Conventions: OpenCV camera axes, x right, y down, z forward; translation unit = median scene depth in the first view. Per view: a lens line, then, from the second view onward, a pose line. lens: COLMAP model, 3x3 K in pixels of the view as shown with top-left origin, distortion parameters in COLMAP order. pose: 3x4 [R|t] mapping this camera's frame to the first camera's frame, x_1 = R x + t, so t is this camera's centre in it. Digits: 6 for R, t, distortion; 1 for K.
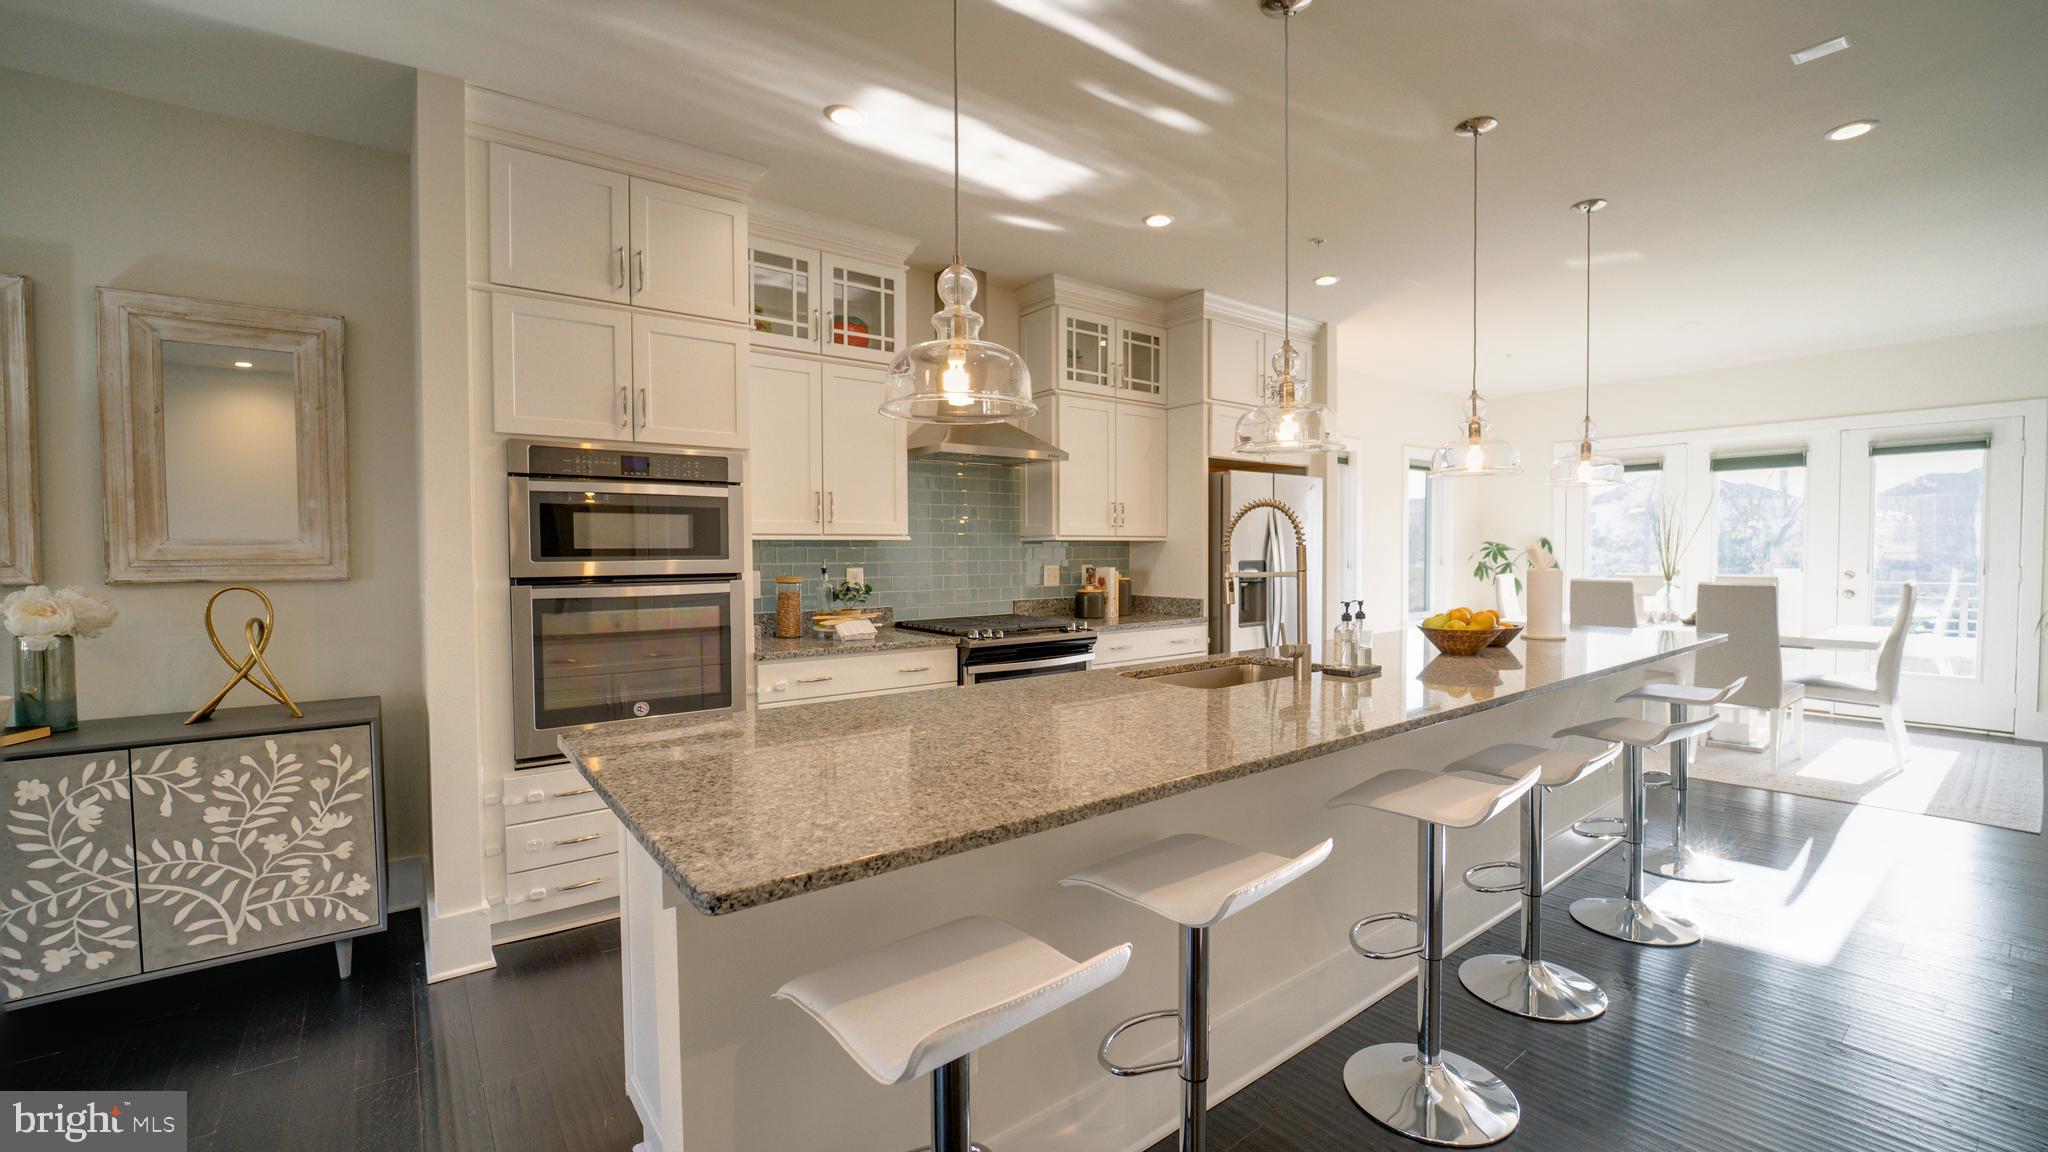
lens RADIAL K [[835.5, 0, 1025.2], [0, 835.5, 577.6], [0, 0, 1]] dist [-0.025751, 0.003174]
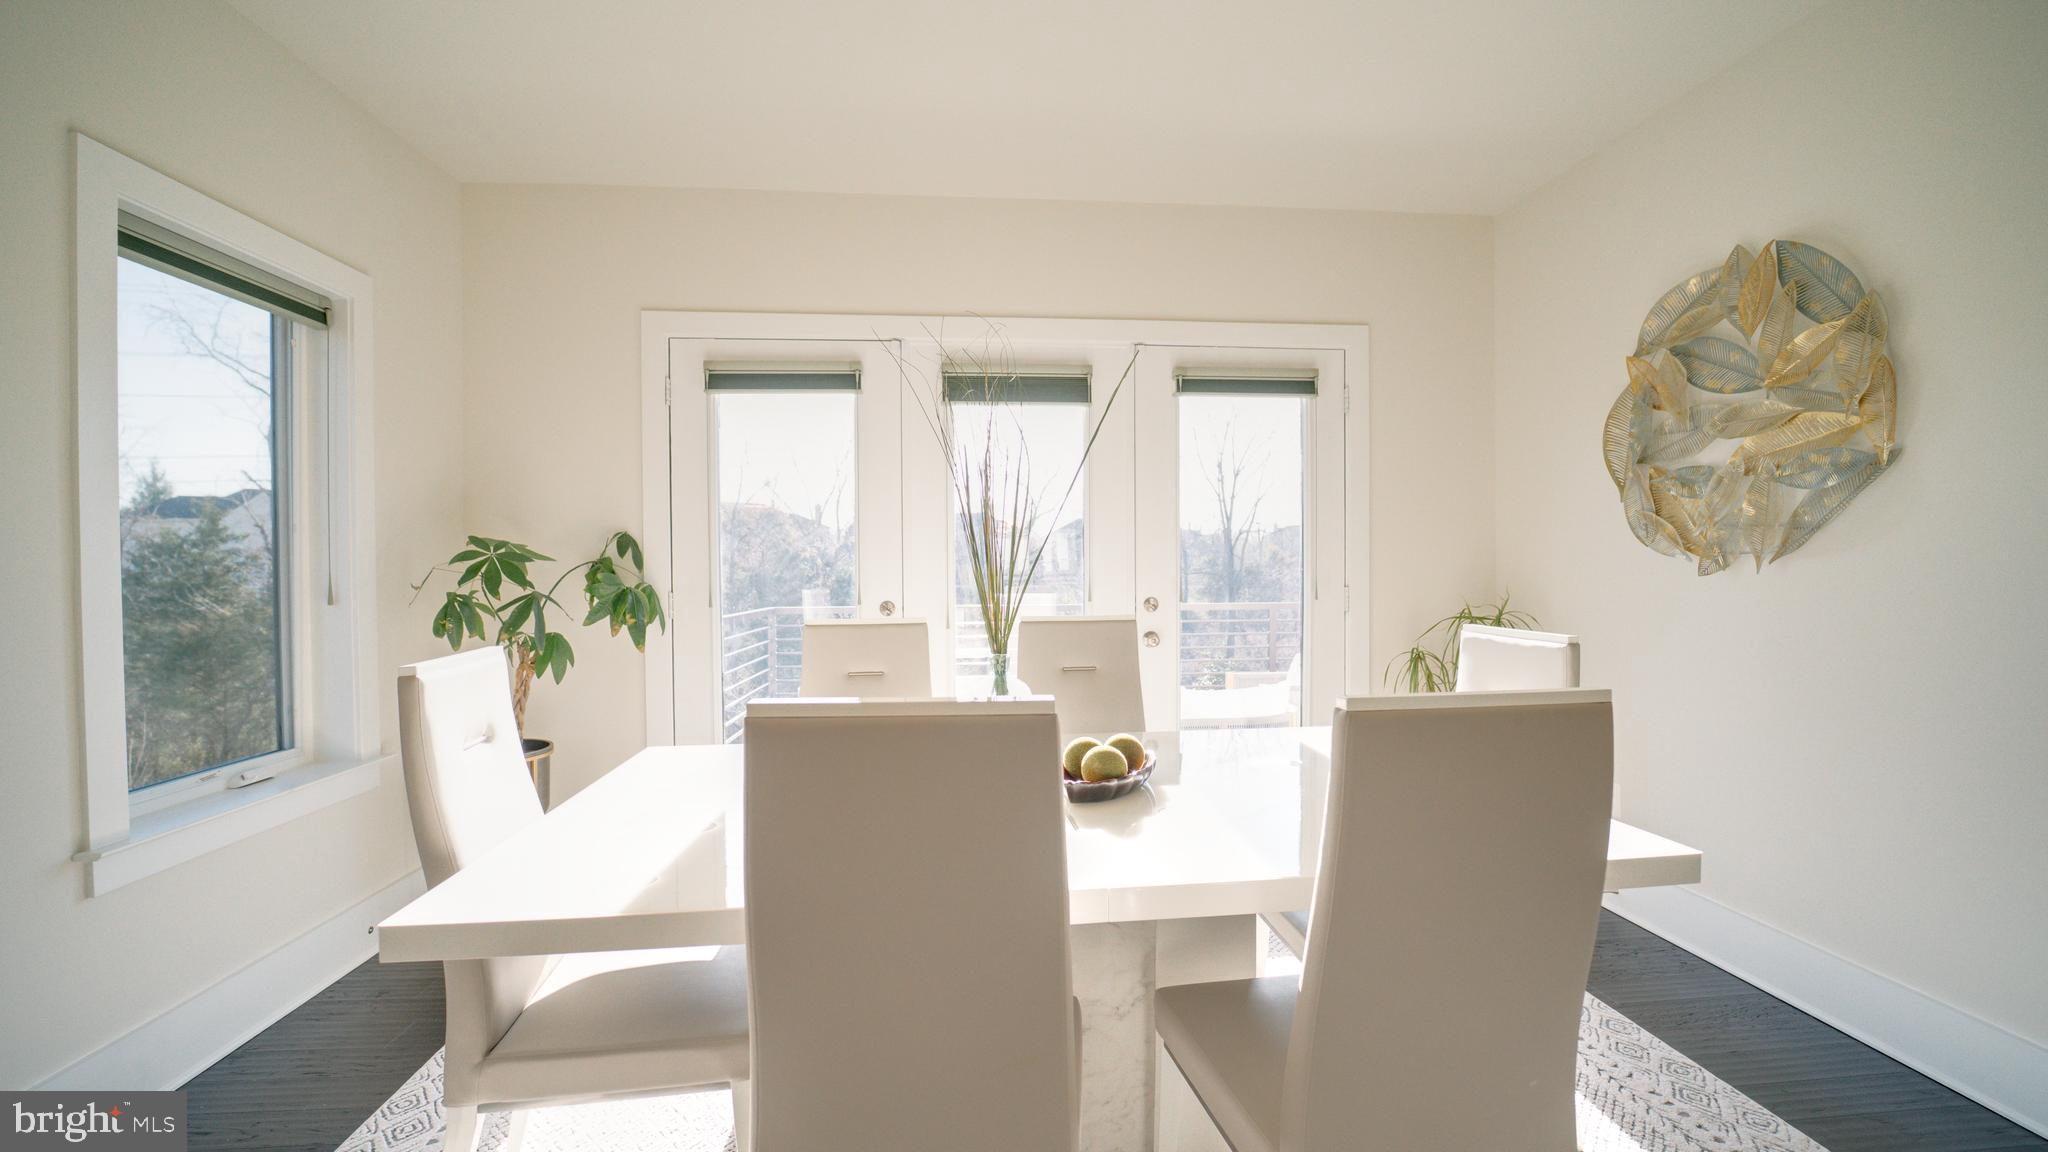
lens RADIAL K [[835.5, 0, 1026.5], [0, 835.5, 580.0], [0, 0, 1]] dist [-0.025751, 0.003174]
pose [[0.529933, -0.015037, 0.847906, 0.578836], [0.028374, 0.999597, -0.000007, -0.027008], [-0.847565, 0.024062, 0.530146, 0.924368]]
